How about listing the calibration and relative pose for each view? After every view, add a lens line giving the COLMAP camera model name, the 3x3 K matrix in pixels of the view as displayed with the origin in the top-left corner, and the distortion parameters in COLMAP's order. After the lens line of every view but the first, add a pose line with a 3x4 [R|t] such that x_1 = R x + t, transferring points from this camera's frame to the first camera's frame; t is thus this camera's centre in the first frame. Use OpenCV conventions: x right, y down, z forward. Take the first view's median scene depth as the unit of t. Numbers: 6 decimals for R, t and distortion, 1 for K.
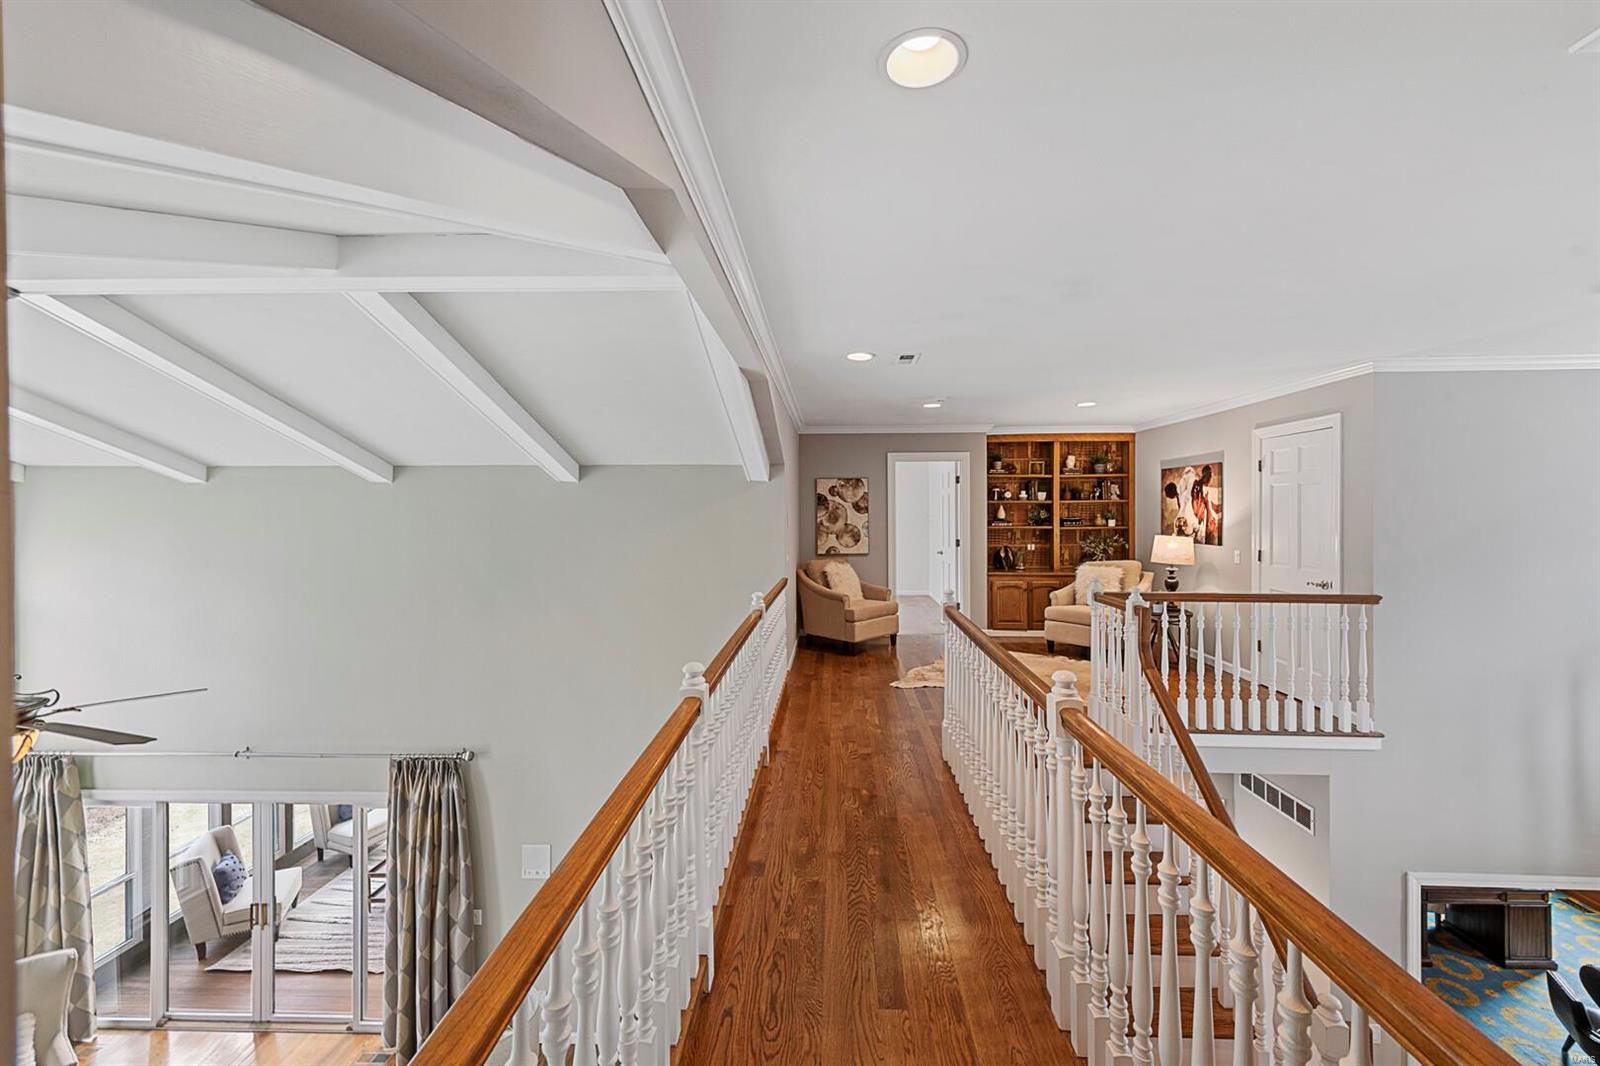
lens RADIAL K [[627.2, 0, 803.4], [0, 627.2, 518.0], [0, 0, 1]] dist [0.014290, 0.000234]
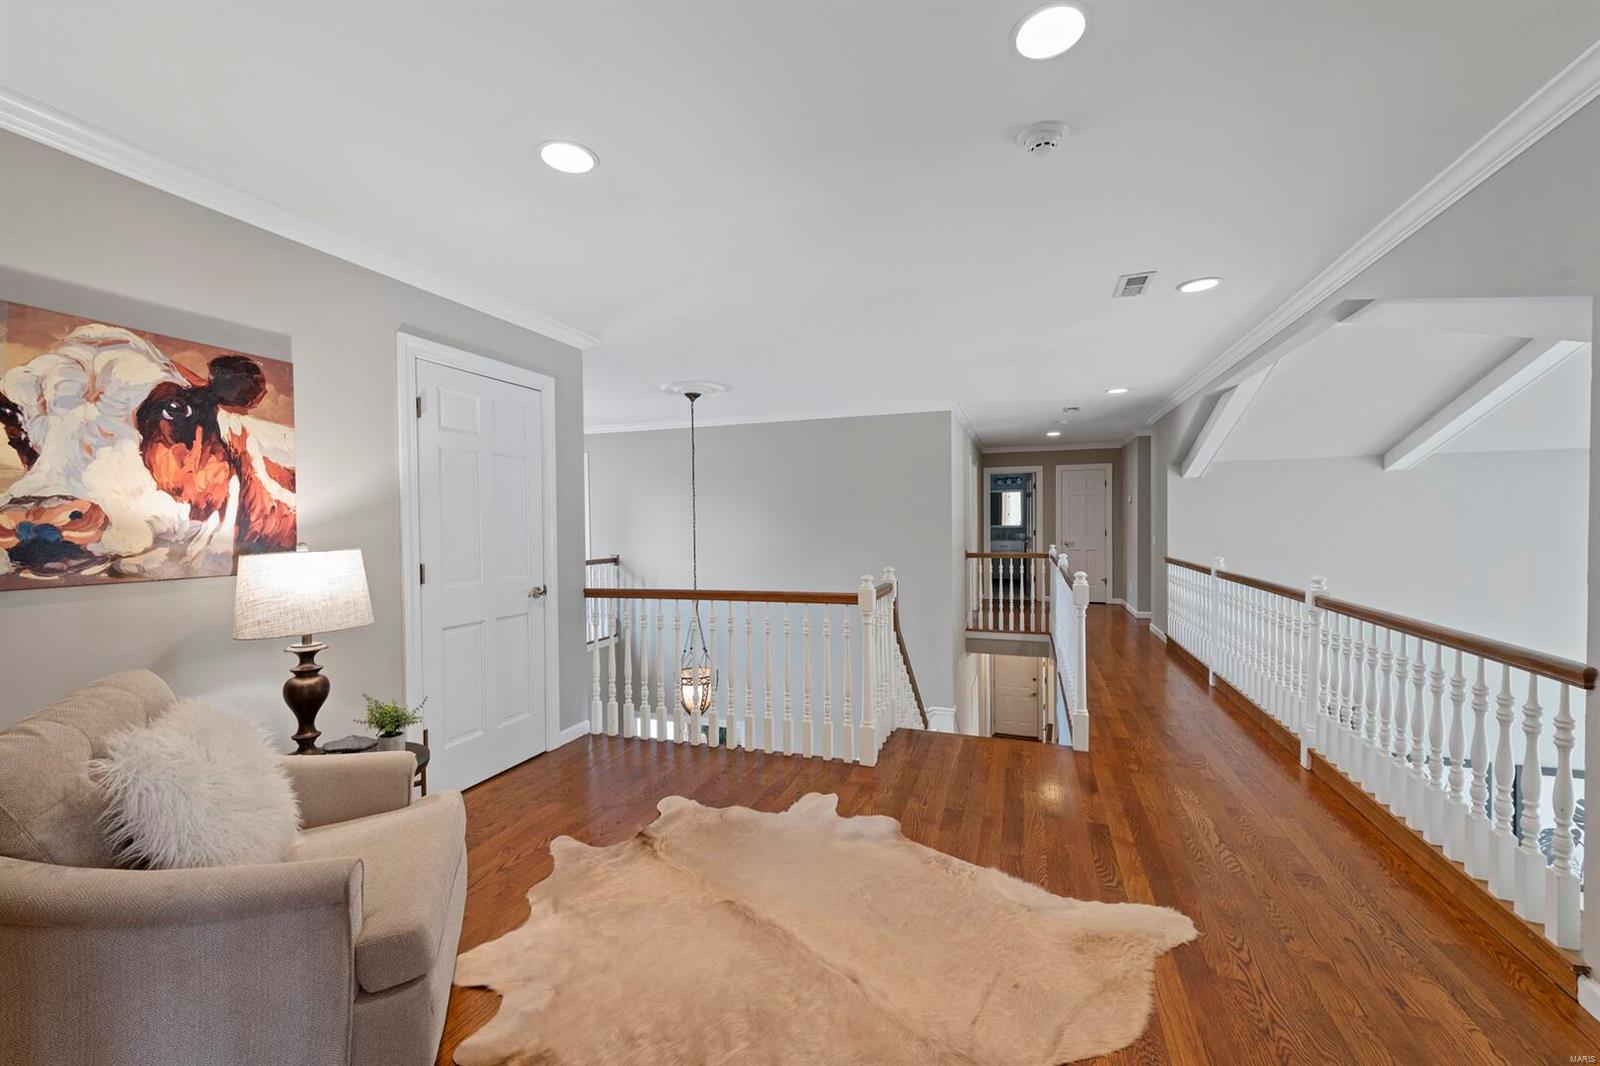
lens RADIAL K [[627.2, 0, 807.4], [0, 627.2, 531.8], [0, 0, 1]] dist [0.014290, 0.000234]
pose [[-0.961463, 0.000827, 0.274934, 0.228002], [0.007593, 0.999694, 0.023549, 0.011152], [-0.274830, 0.024729, -0.961175, 1.266382]]
